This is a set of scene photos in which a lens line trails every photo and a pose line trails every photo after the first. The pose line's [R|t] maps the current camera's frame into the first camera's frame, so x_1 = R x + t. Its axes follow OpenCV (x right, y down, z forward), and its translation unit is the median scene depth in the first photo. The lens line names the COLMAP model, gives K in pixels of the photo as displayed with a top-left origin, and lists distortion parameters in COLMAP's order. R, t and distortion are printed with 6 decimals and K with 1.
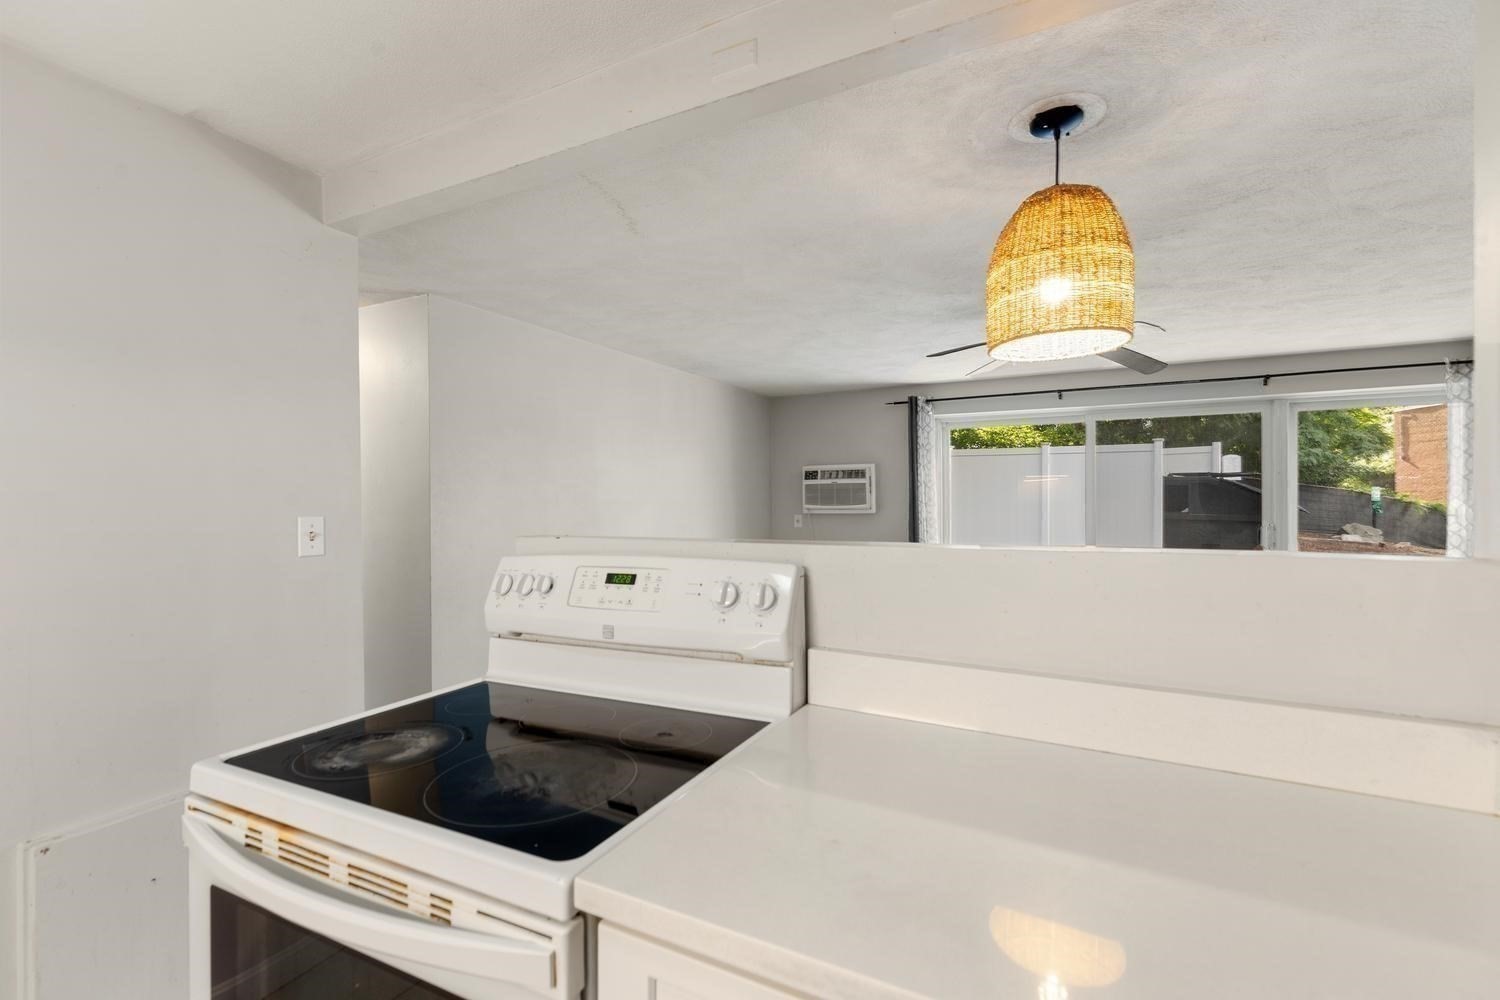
lens RADIAL K [[669.1, 0, 750.0], [0, 669.1, 500.0], [0, 0, 1]] dist [0.013045, -0.000001]
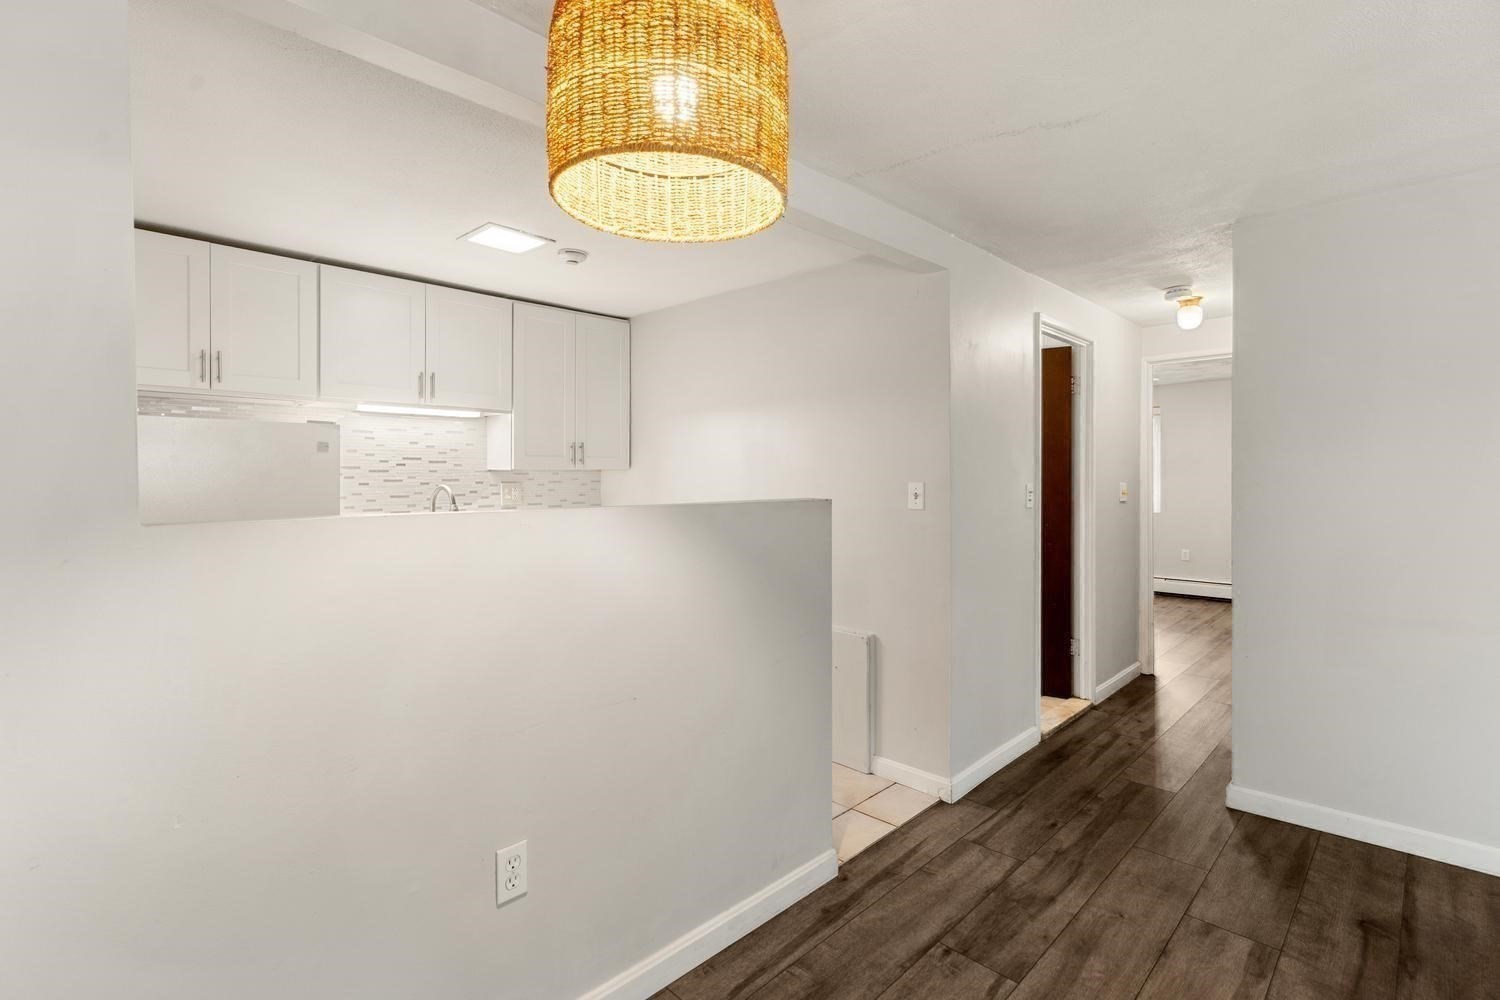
lens RADIAL K [[701.6, 0, 733.5], [0, 701.6, 474.9], [0, 0, 1]] dist [0.001505, -0.000053]
pose [[-0.311775, 0.010110, -0.950102, 0.295602], [0.003509, 0.999949, 0.009489, -0.002117], [0.950150, -0.000375, -0.311794, 0.362231]]
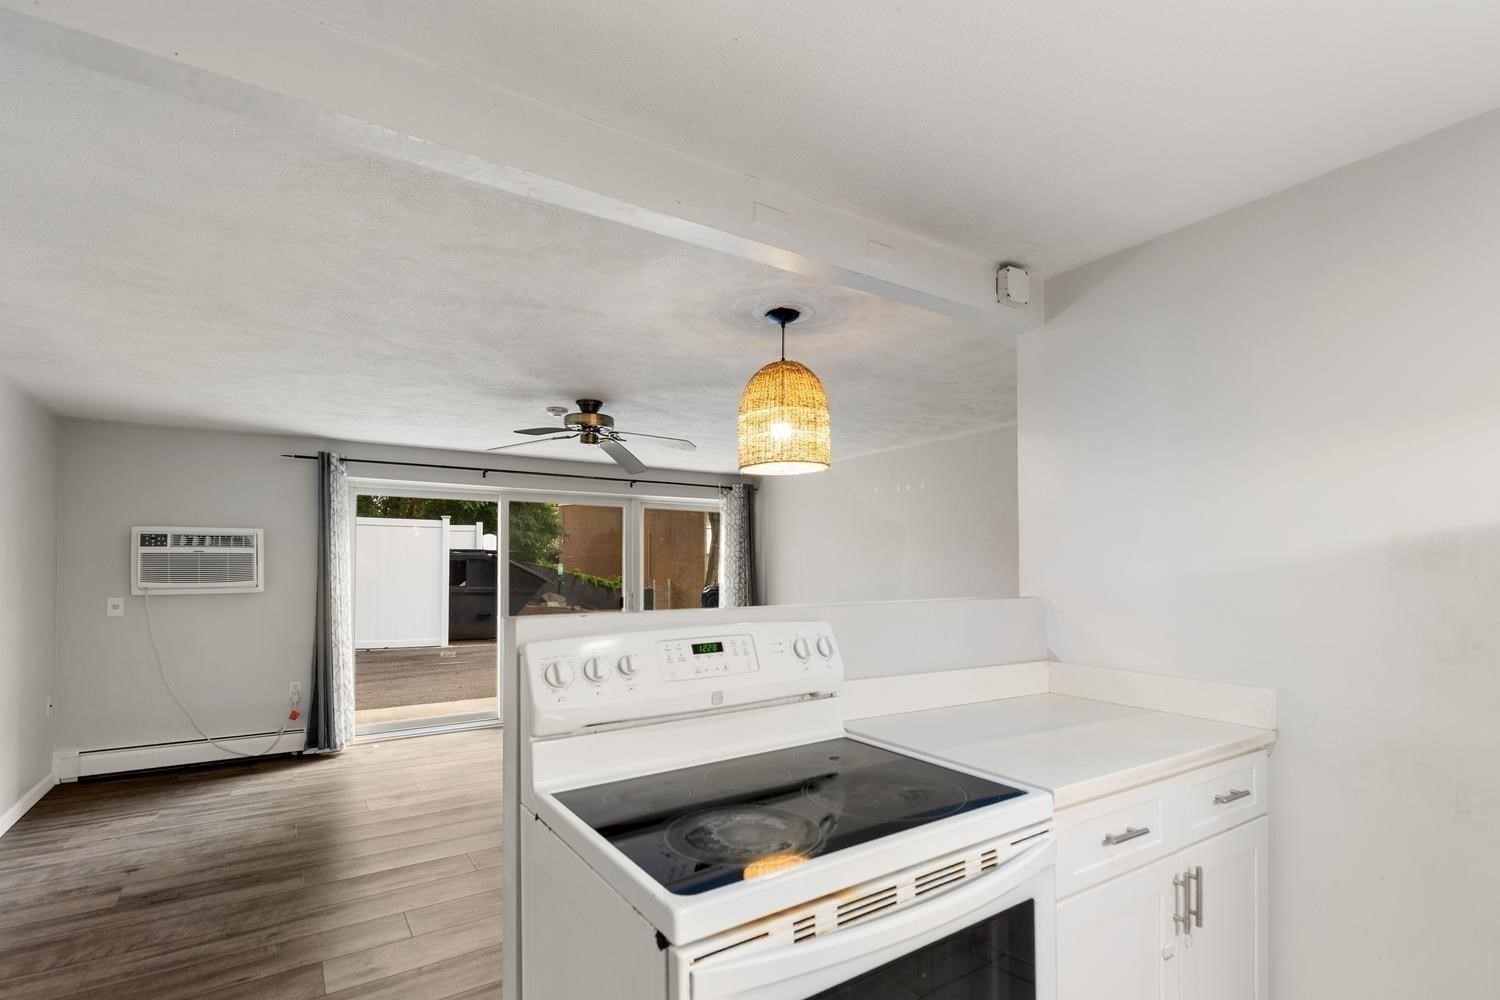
lens RADIAL K [[711.6, 0, 749.1], [0, 711.6, 549.5], [0, 0, 1]] dist [0.019719, -0.000110]
pose [[0.492640, 0.027820, 0.869788, -0.269630], [0.002977, 0.999429, -0.033652, -0.000023], [-0.870228, 0.019168, 0.492276, 0.090443]]
